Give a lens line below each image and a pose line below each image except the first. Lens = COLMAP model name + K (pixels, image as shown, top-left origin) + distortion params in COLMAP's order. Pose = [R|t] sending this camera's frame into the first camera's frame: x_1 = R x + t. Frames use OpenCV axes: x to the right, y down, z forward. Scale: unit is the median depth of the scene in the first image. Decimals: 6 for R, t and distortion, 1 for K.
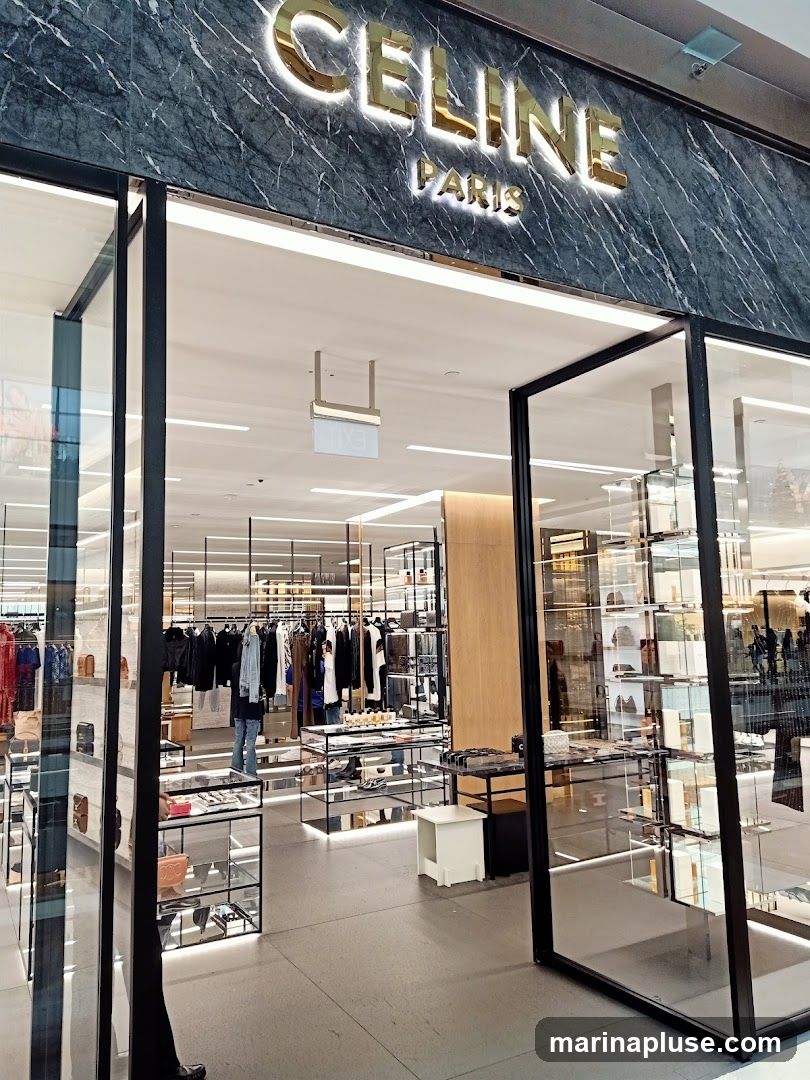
lens RADIAL K [[823.6, 0, 405.0], [0, 823.6, 540.0], [0, 0, 1]] dist [0.042668, -0.061157]
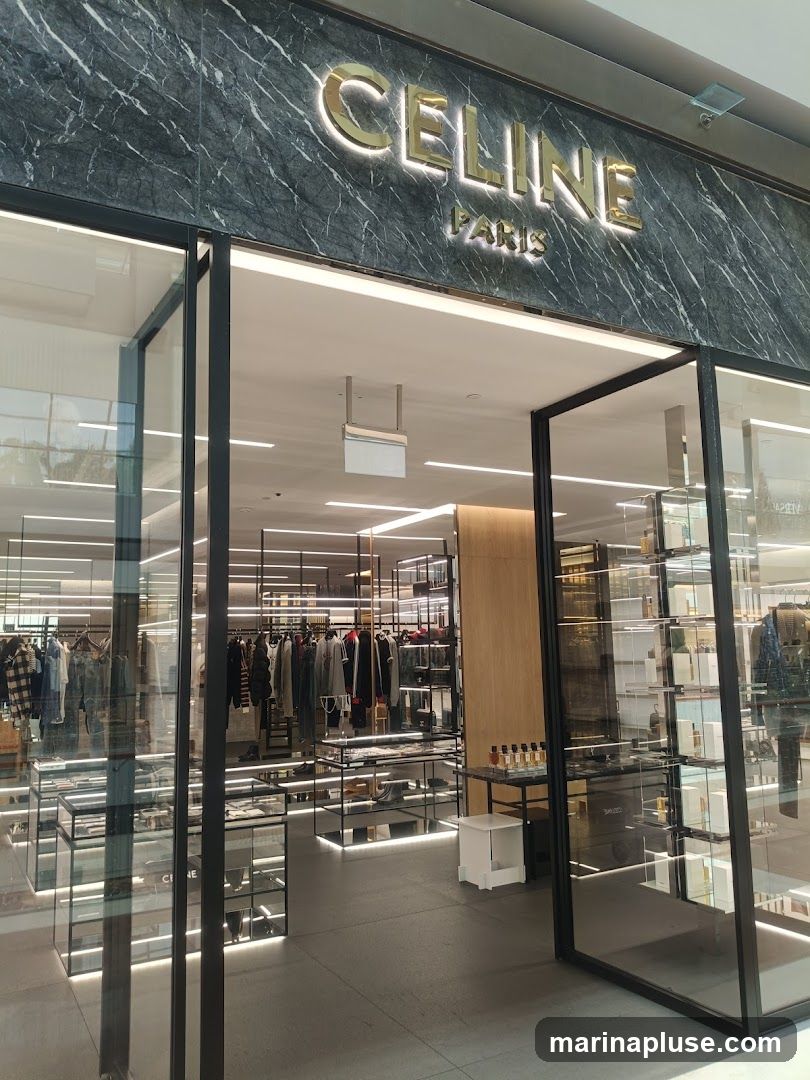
lens RADIAL K [[850.5, 0, 414.0], [0, 850.5, 530.3], [0, 0, 1]] dist [-0.020516, -0.007350]
pose [[0.999965, 0.003909, 0.007361, -0.033630], [-0.003729, 0.999698, -0.024294, -0.005680], [-0.007454, 0.024265, 0.999678, -0.085425]]
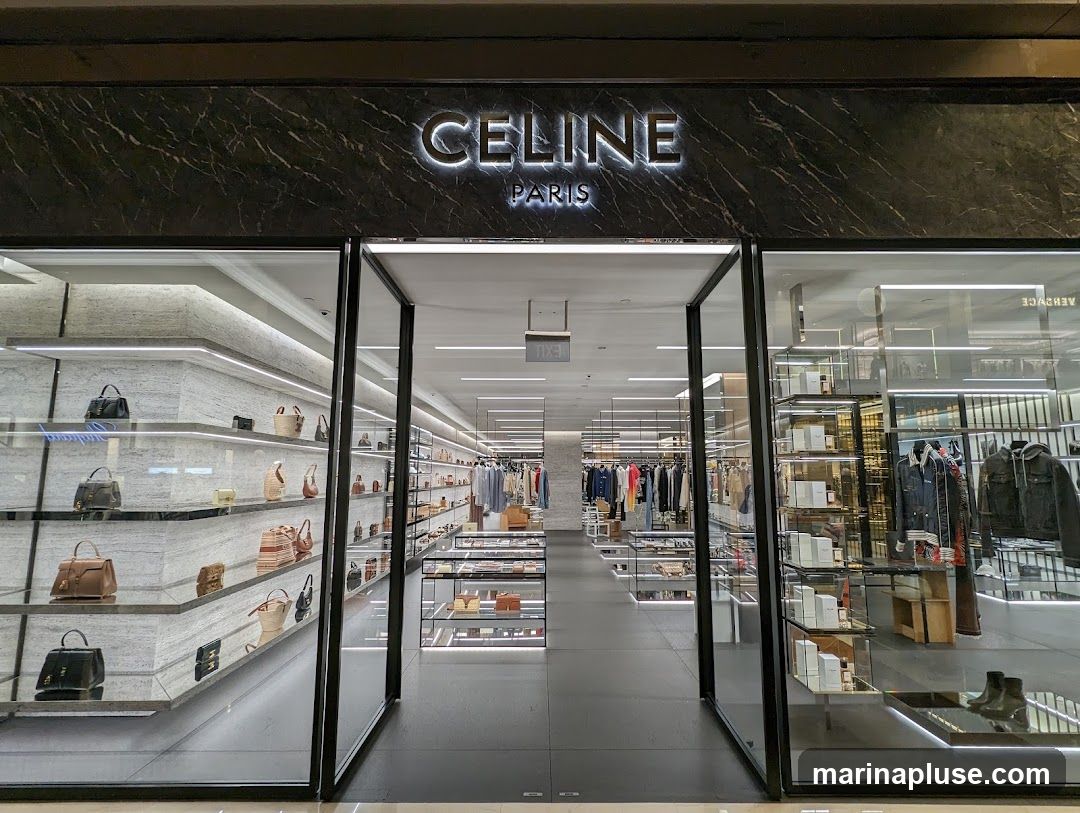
lens RADIAL K [[534.0, 0, 552.1], [0, 534.0, 408.1], [0, 0, 1]] dist [-0.001463, -0.001128]
pose [[0.869944, -0.040005, -0.491525, 0.487954], [0.036925, 0.999190, -0.015971, 0.008205], [0.491766, -0.004256, 0.870717, 0.082797]]
